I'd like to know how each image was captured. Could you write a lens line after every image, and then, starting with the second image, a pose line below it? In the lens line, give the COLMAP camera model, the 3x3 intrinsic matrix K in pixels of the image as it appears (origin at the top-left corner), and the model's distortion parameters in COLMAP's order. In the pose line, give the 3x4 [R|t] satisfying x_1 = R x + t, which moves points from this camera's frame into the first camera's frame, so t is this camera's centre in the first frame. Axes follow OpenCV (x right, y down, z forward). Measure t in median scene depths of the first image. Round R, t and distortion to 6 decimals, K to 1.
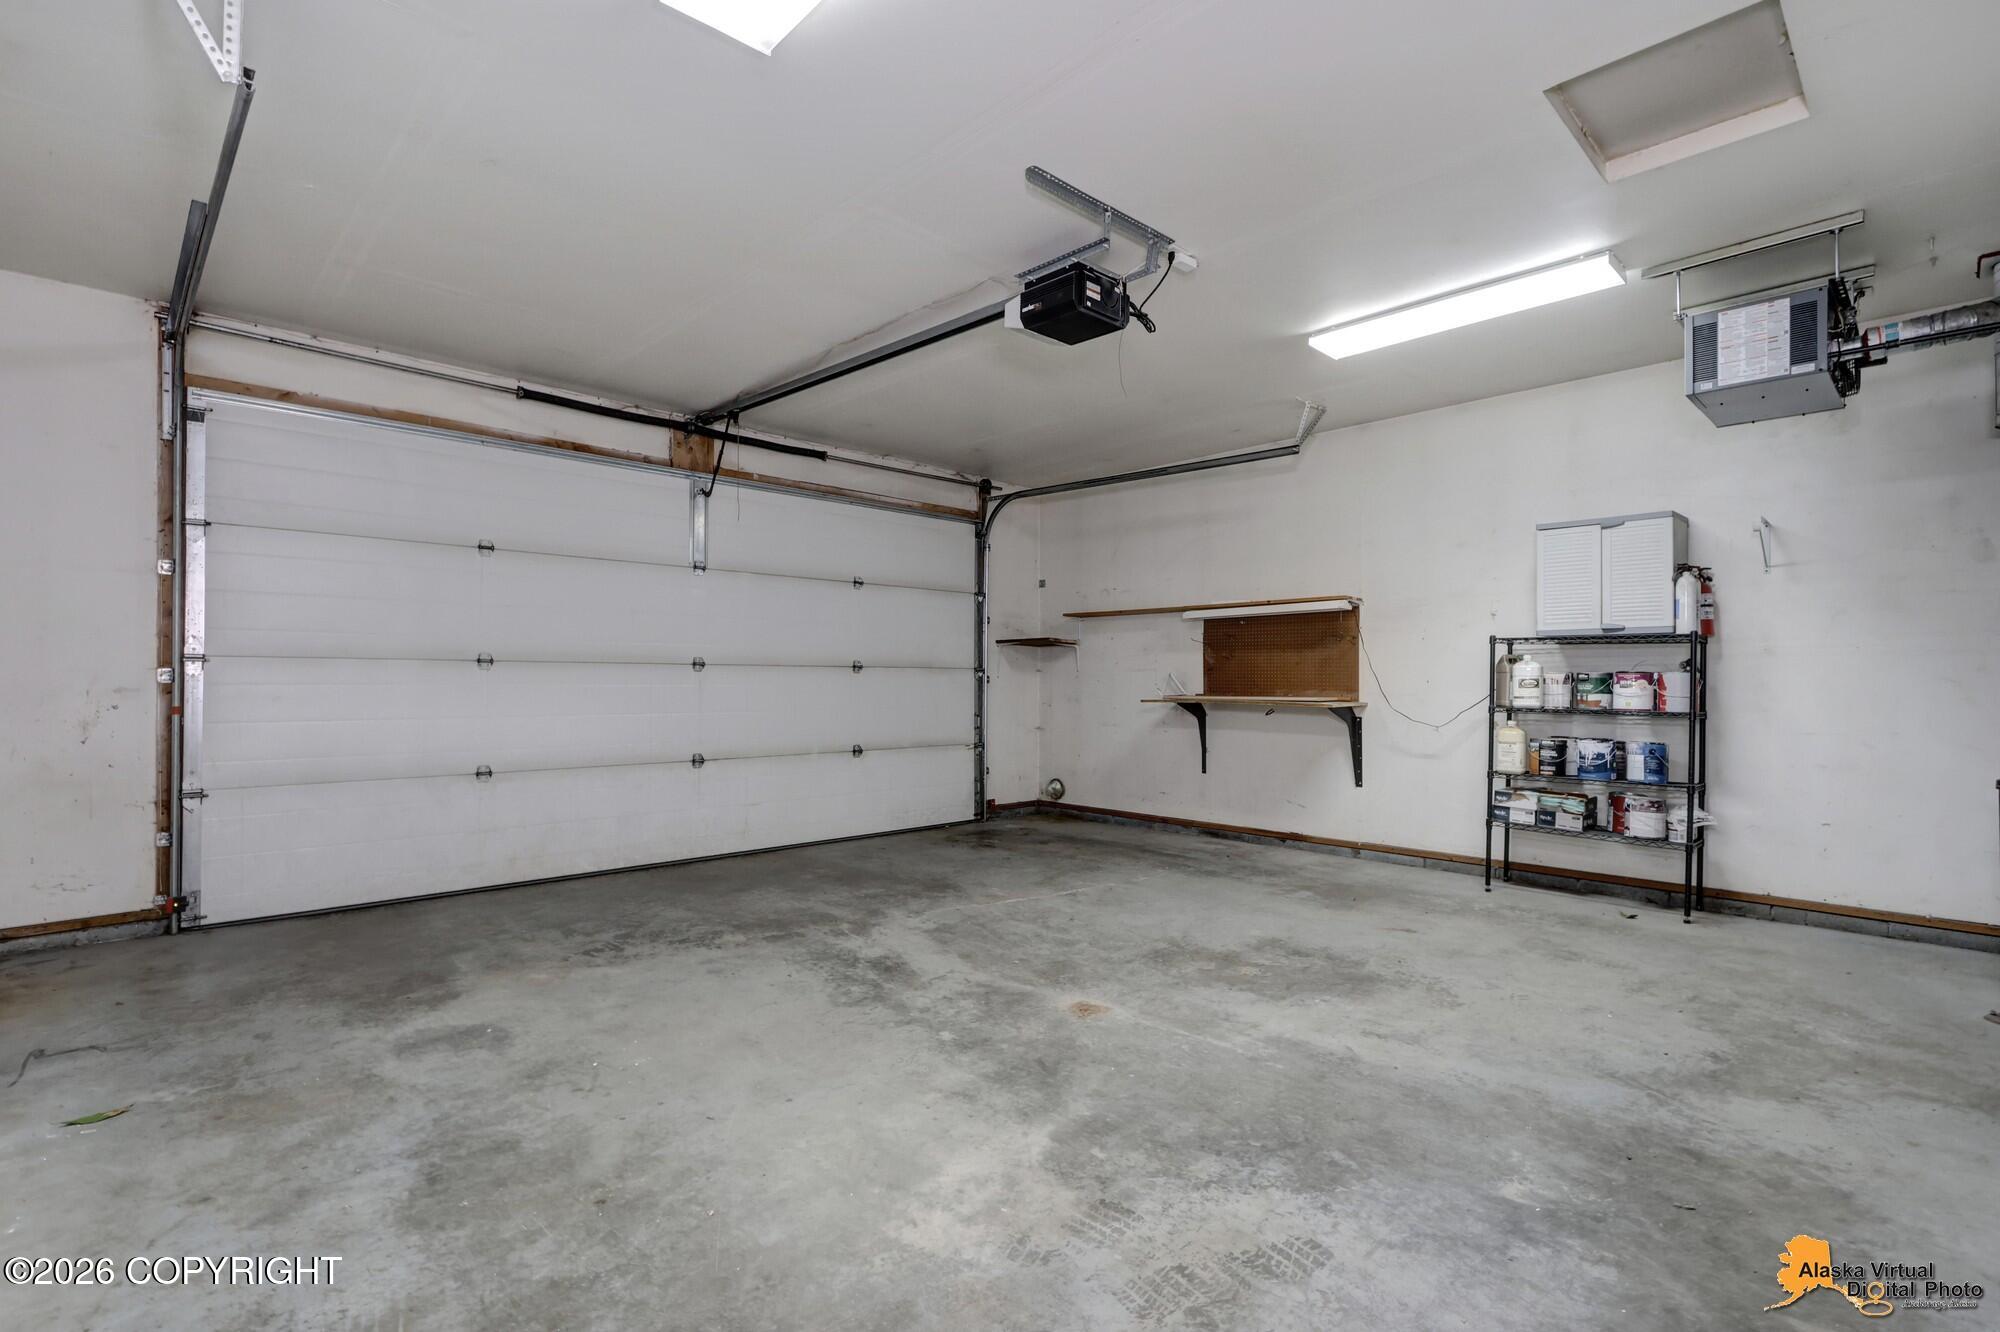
lens RADIAL K [[930.2, 0, 1000.3], [0, 930.2, 670.1], [0, 0, 1]] dist [0.005906, 0.000308]
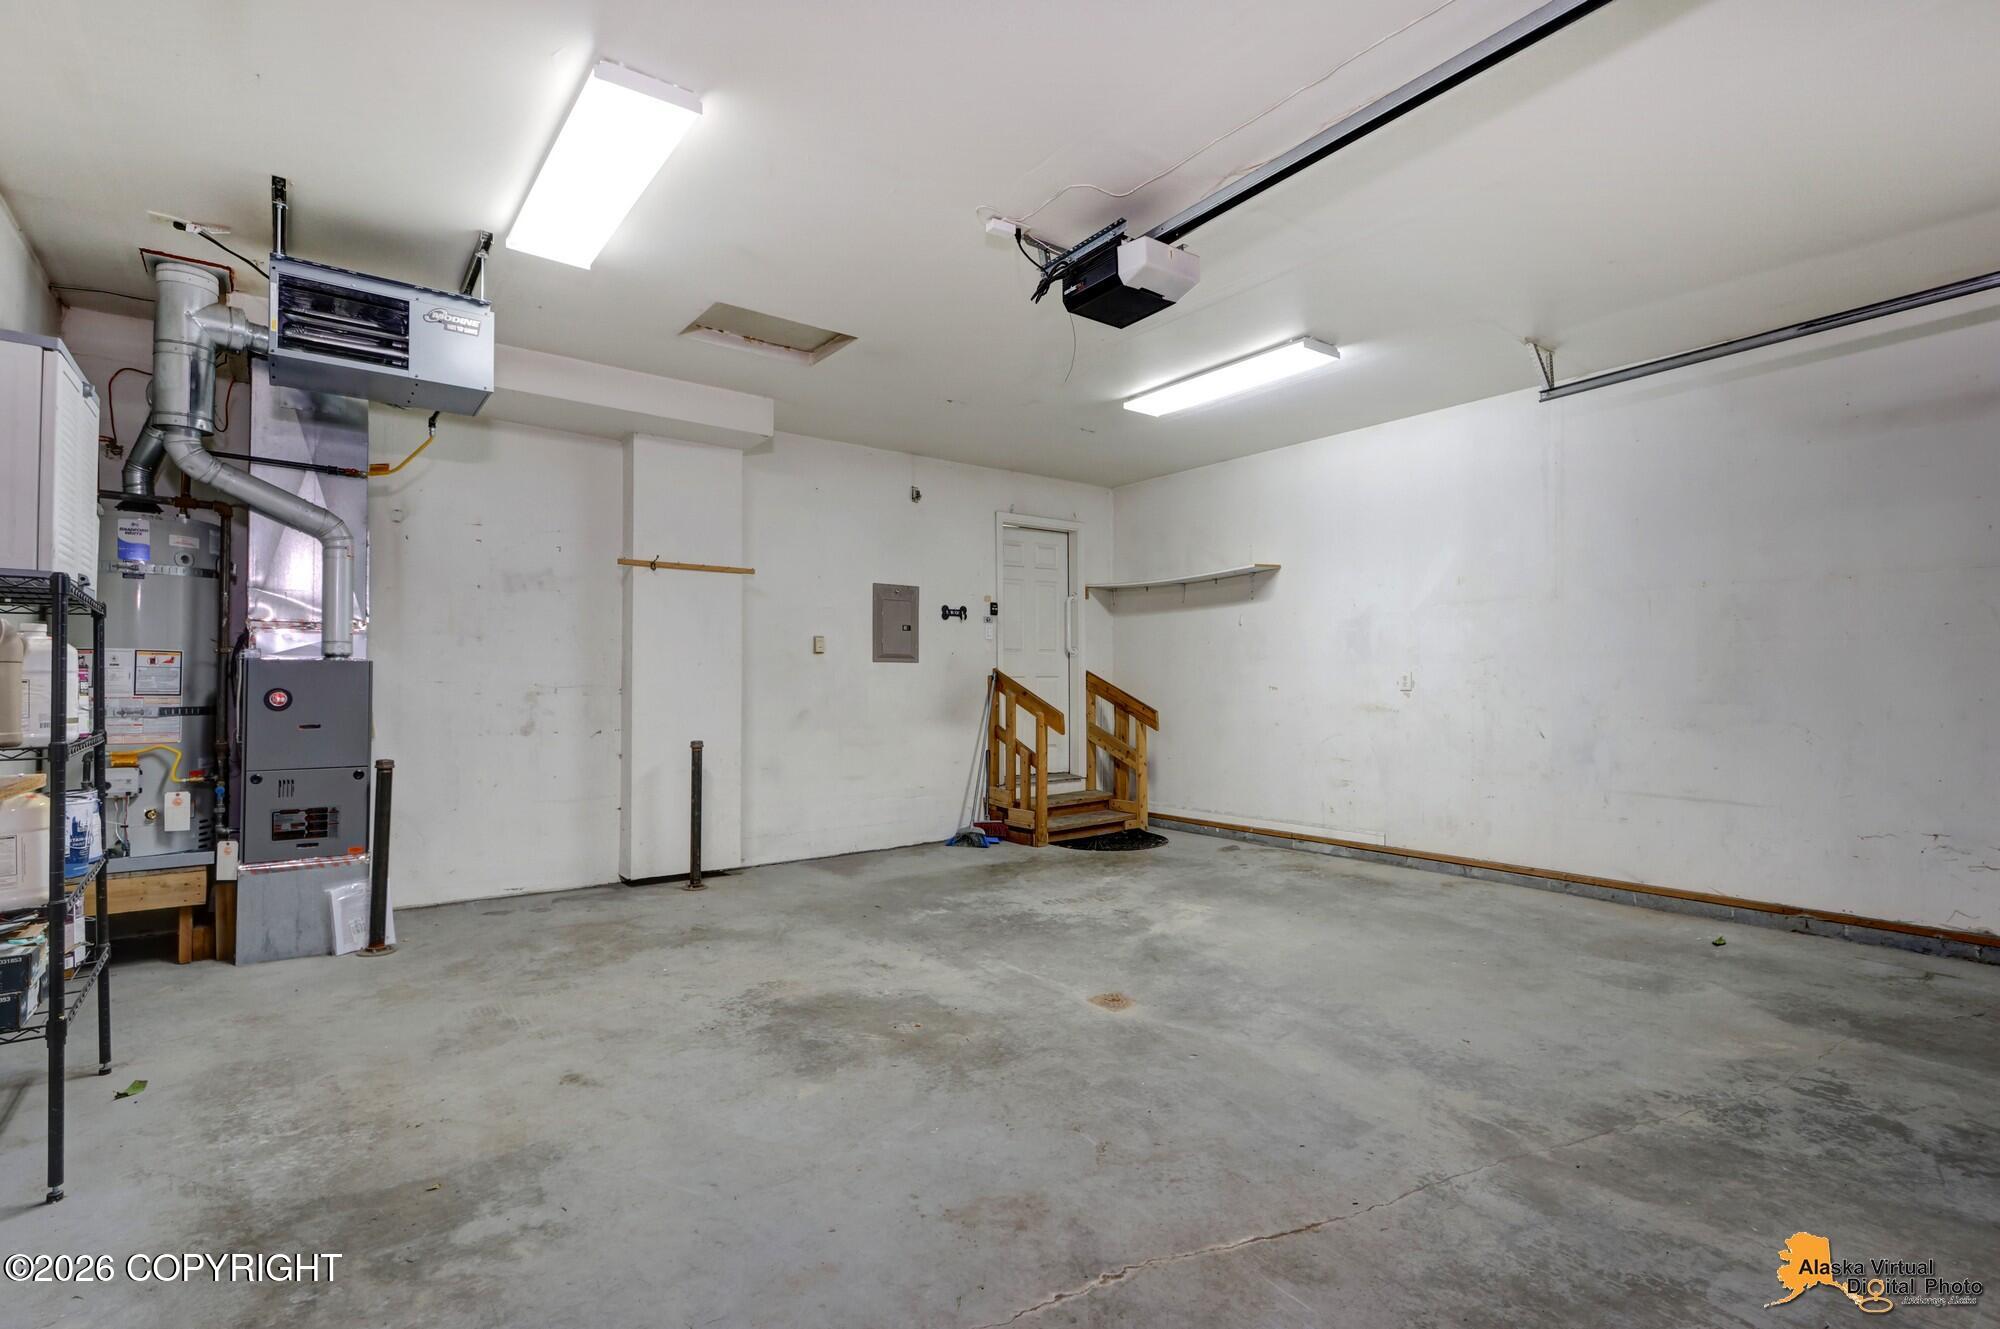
lens RADIAL K [[930.2, 0, 999.5], [0, 930.2, 673.2], [0, 0, 1]] dist [0.005906, 0.000308]
pose [[-0.993540, -0.000996, 0.113477, 0.093388], [-0.003426, 0.999769, -0.021219, 0.020149], [-0.113430, -0.021471, -0.993314, 1.904967]]
